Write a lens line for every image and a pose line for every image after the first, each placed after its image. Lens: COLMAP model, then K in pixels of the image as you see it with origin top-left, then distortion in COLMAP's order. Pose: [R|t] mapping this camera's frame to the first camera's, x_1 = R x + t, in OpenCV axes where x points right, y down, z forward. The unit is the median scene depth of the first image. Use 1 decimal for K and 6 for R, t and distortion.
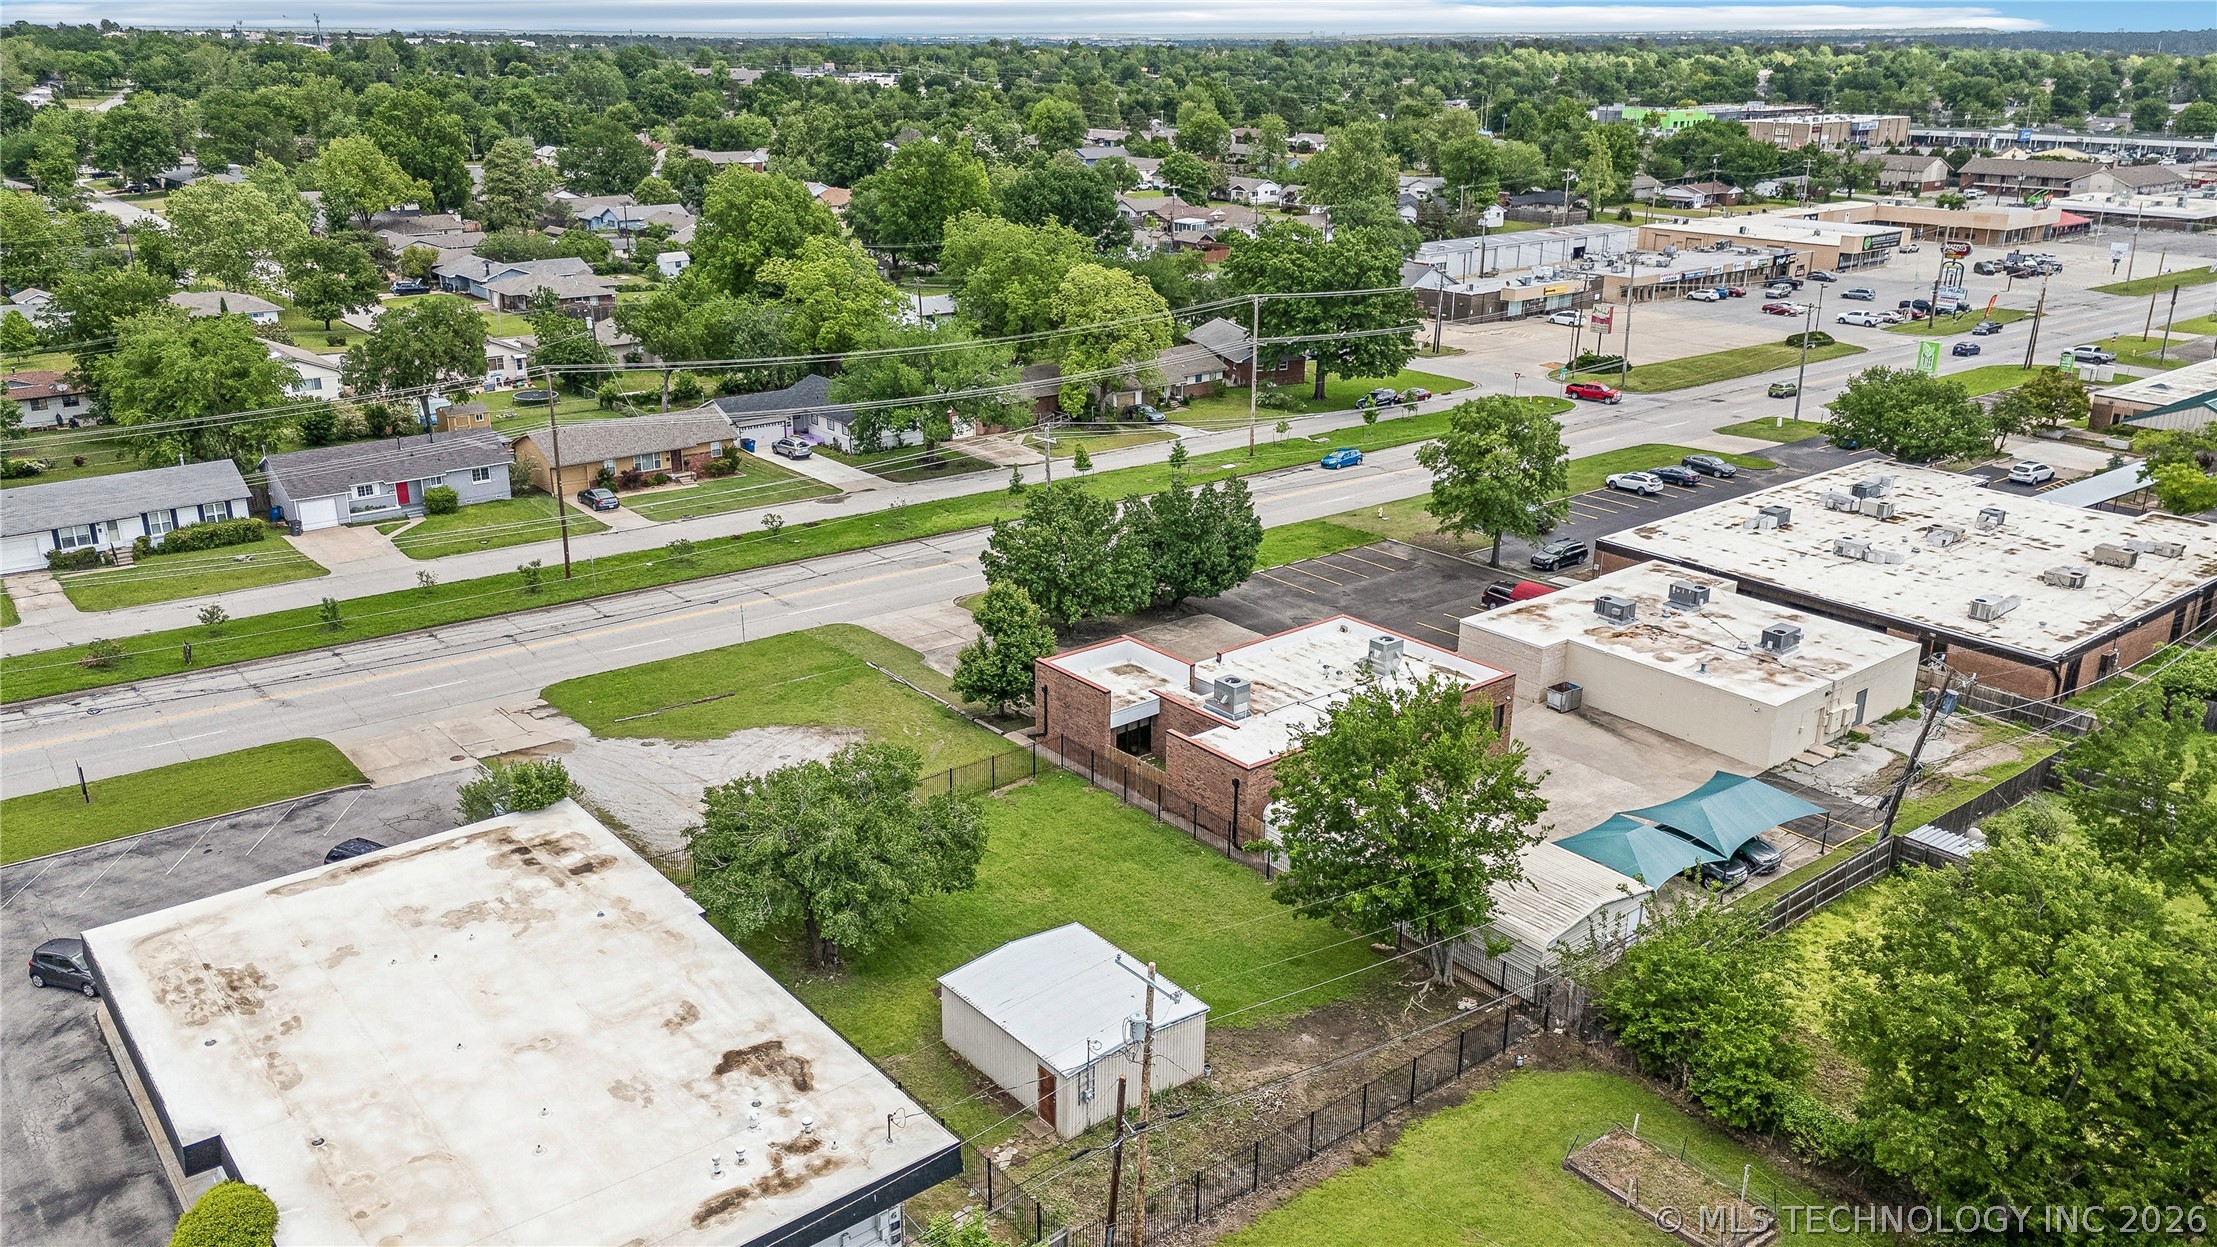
lens RADIAL K [[1673.7, 0, 1108.5], [0, 1673.7, 623.5], [0, 0, 1]] dist [0.060647, -0.053802]
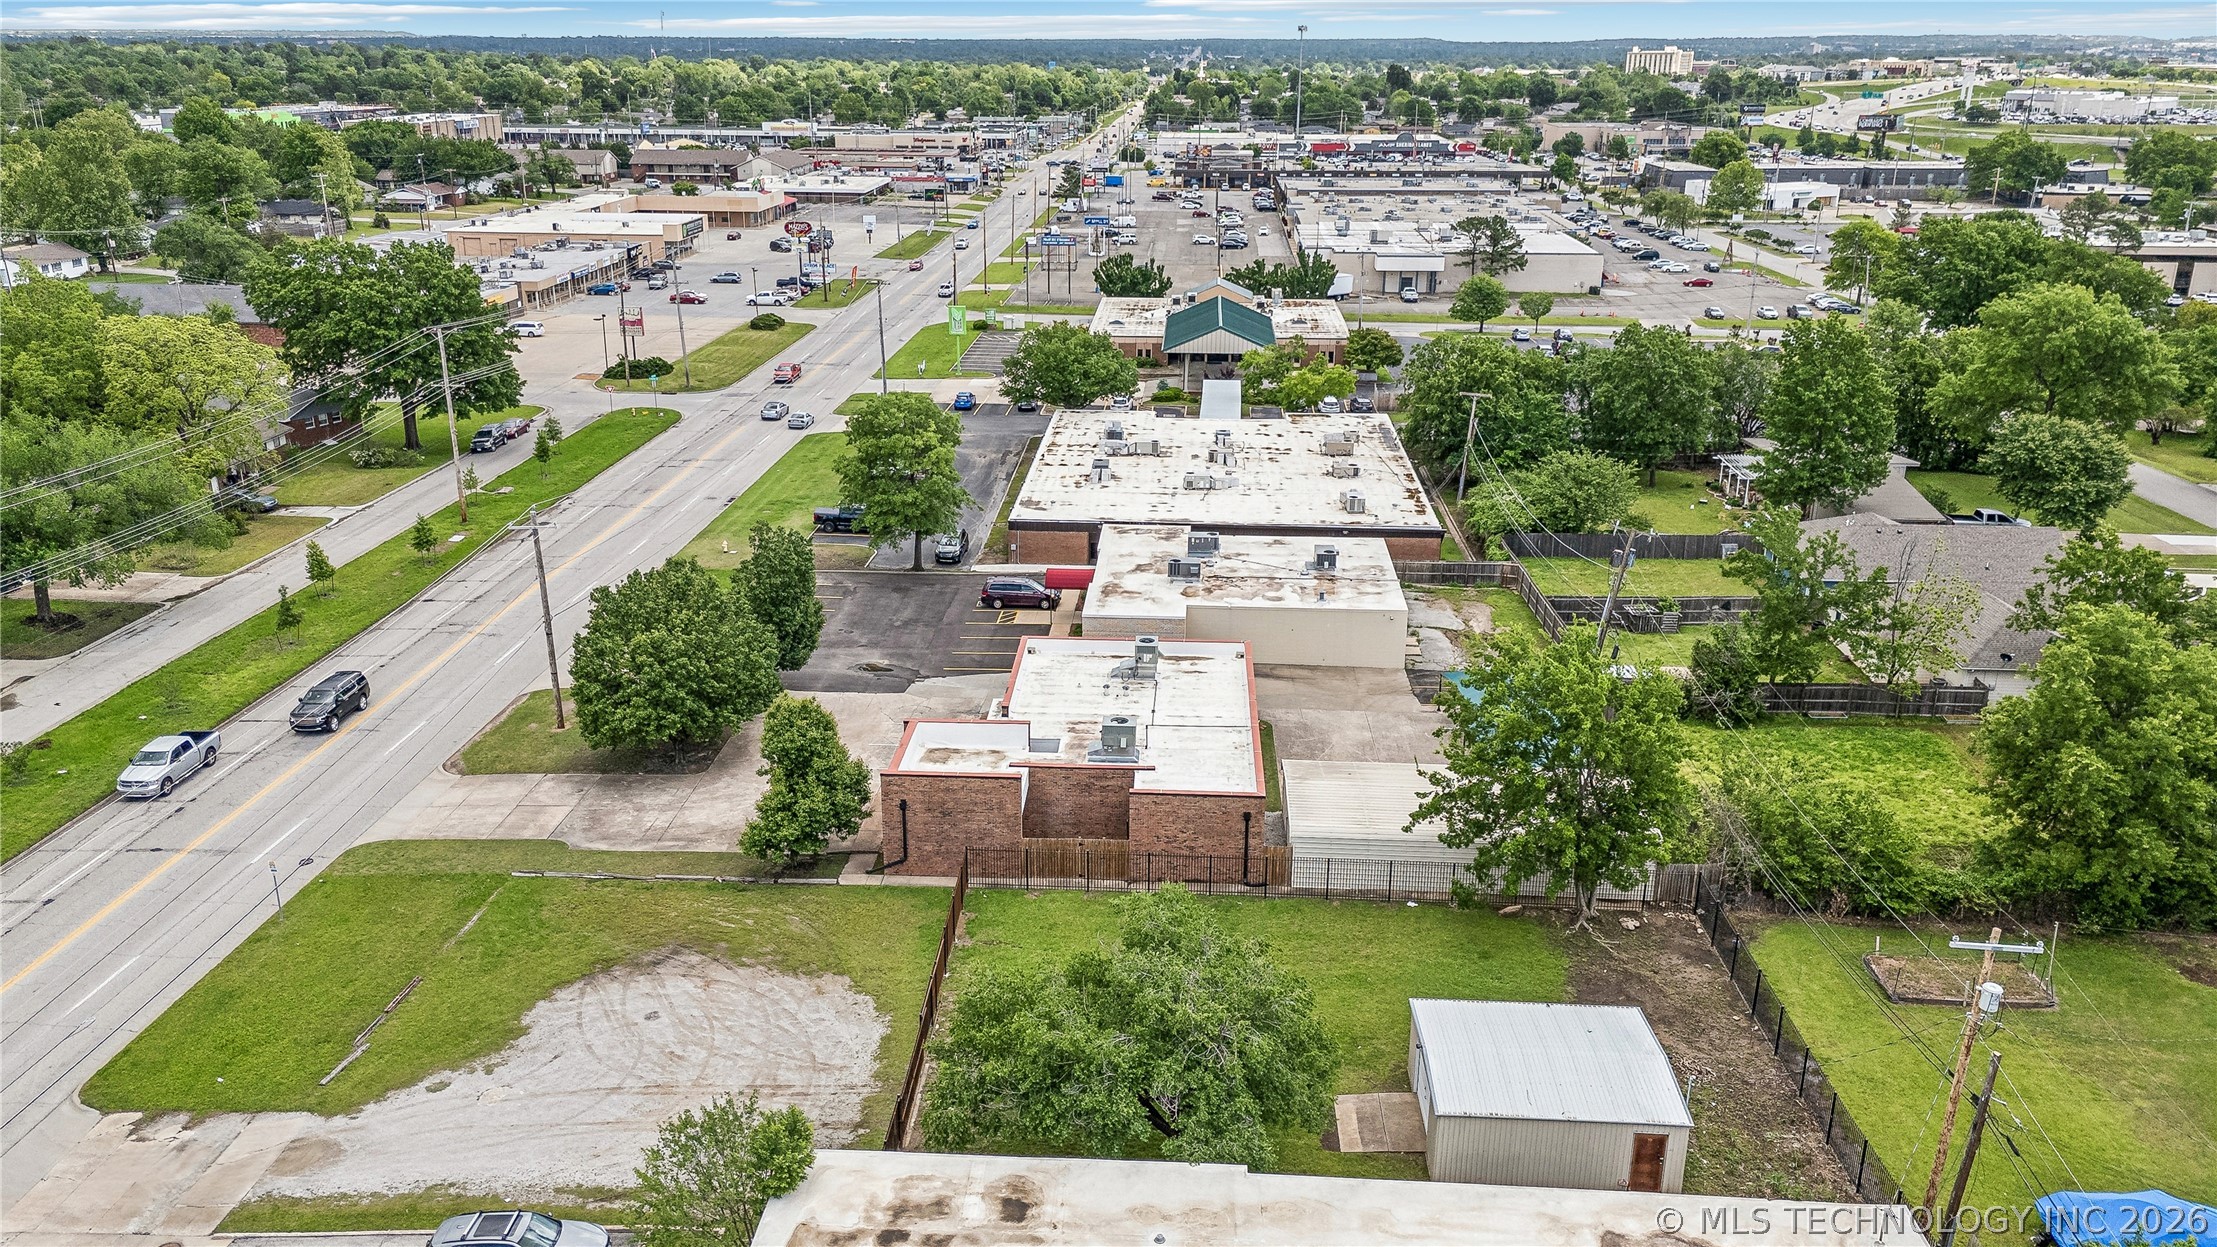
lens RADIAL K [[1673.7, 0, 1108.5], [0, 1673.7, 623.5], [0, 0, 1]] dist [0.060647, -0.053802]
pose [[0.672642, -0.243091, 0.698899, -0.402423], [0.244021, 0.964535, 0.100630, -0.080056], [-0.698574, 0.102858, 0.708106, 0.270701]]
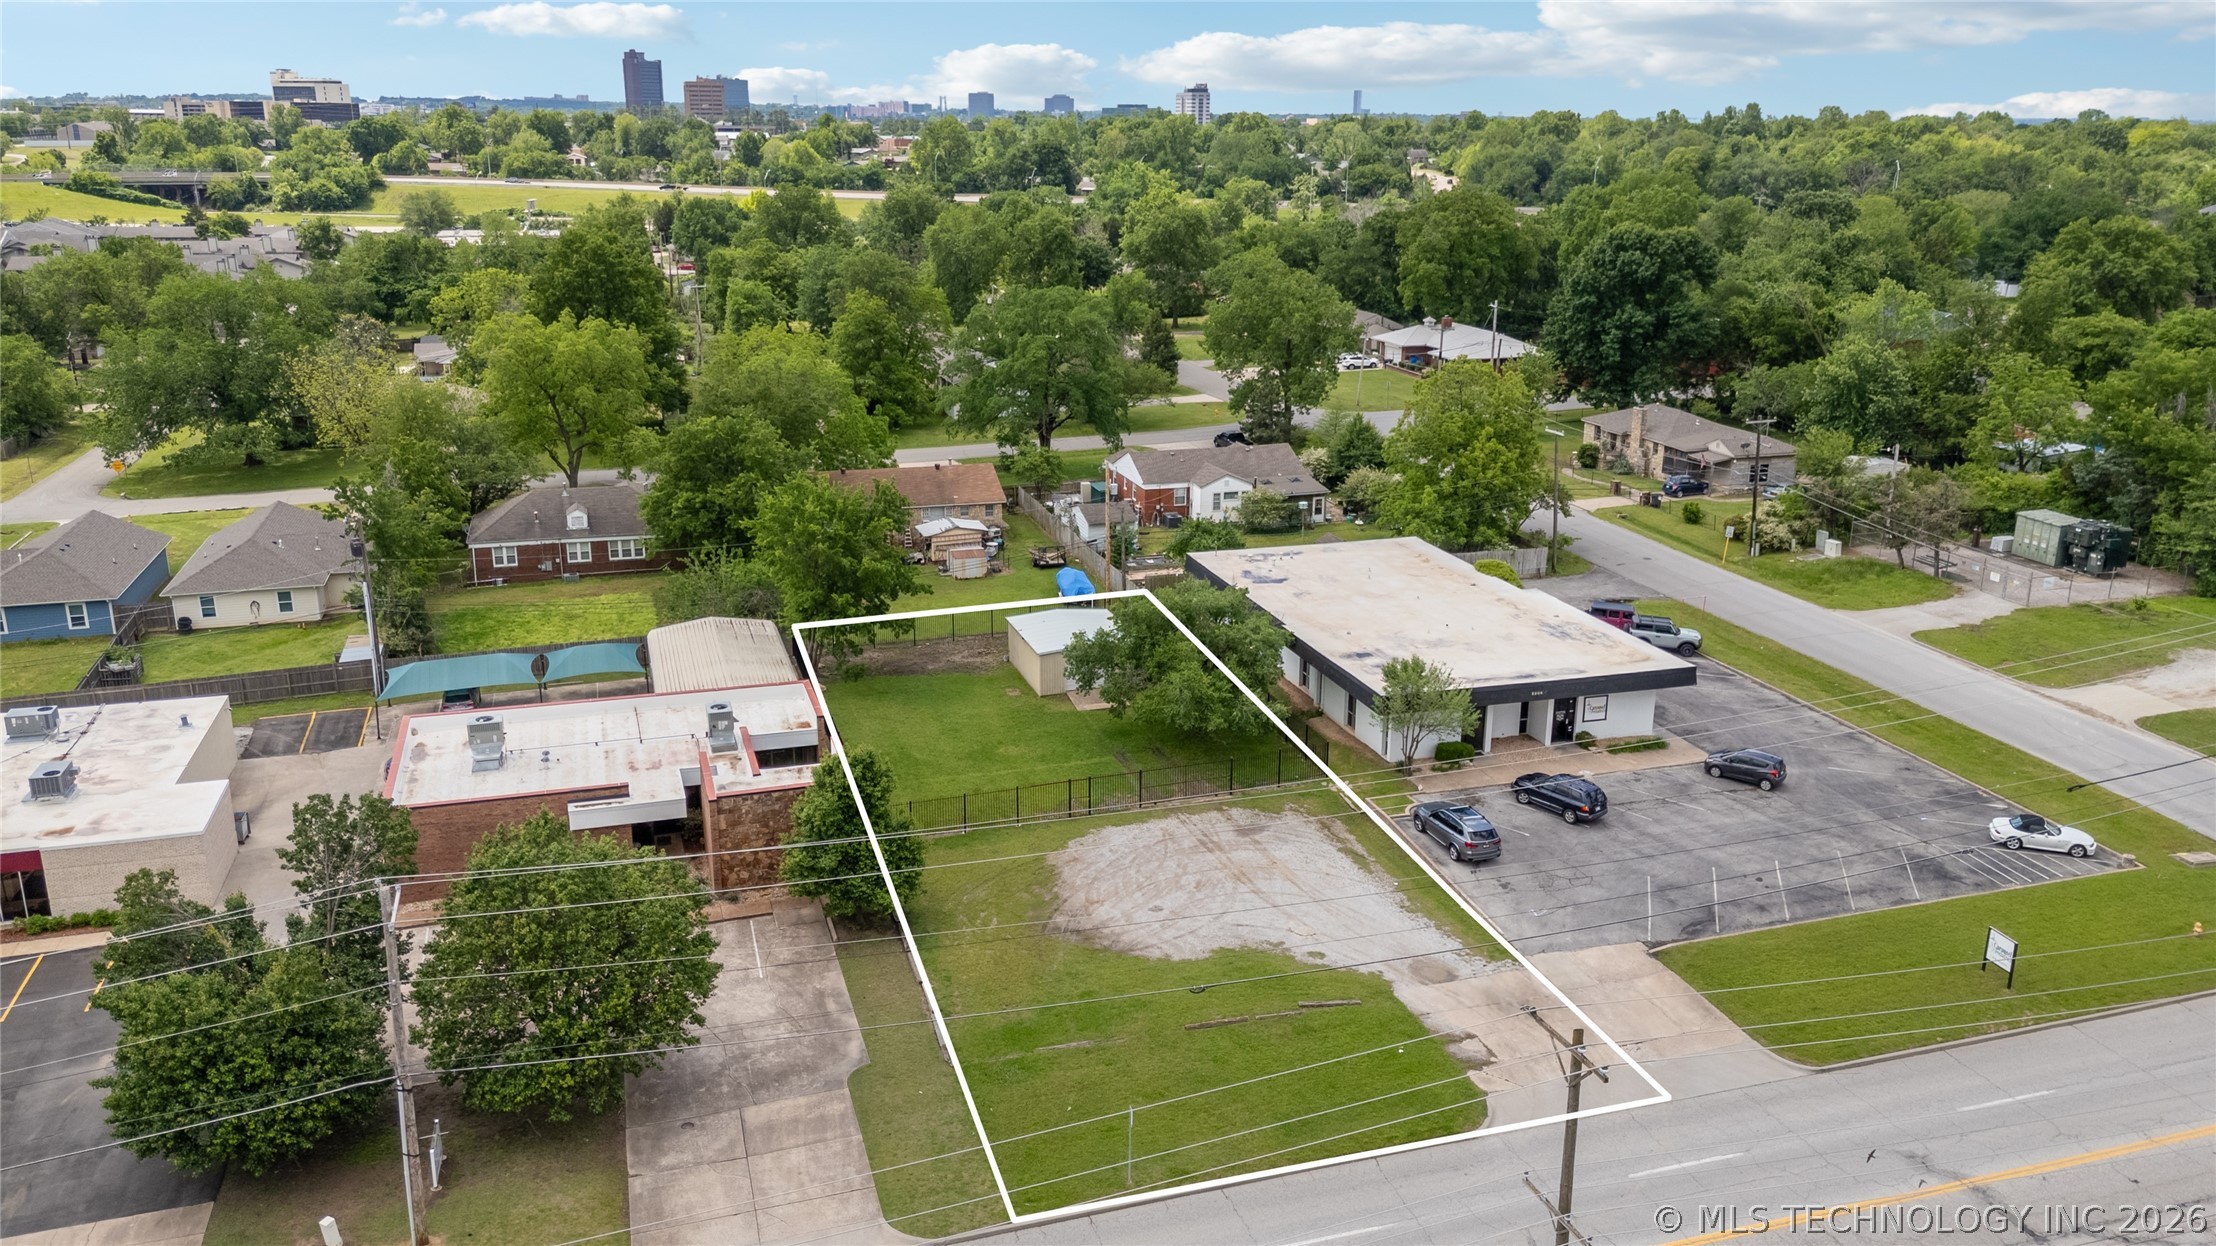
lens RADIAL K [[1668.5, 0, 1108.0], [0, 1668.5, 623.0], [0, 0, 1]] dist [0.075485, 0.000891]
pose [[-0.926801, -0.118805, 0.356265, -0.346421], [0.113808, 0.815187, 0.567906, -0.389727], [-0.357893, 0.566882, -0.741996, 1.192712]]
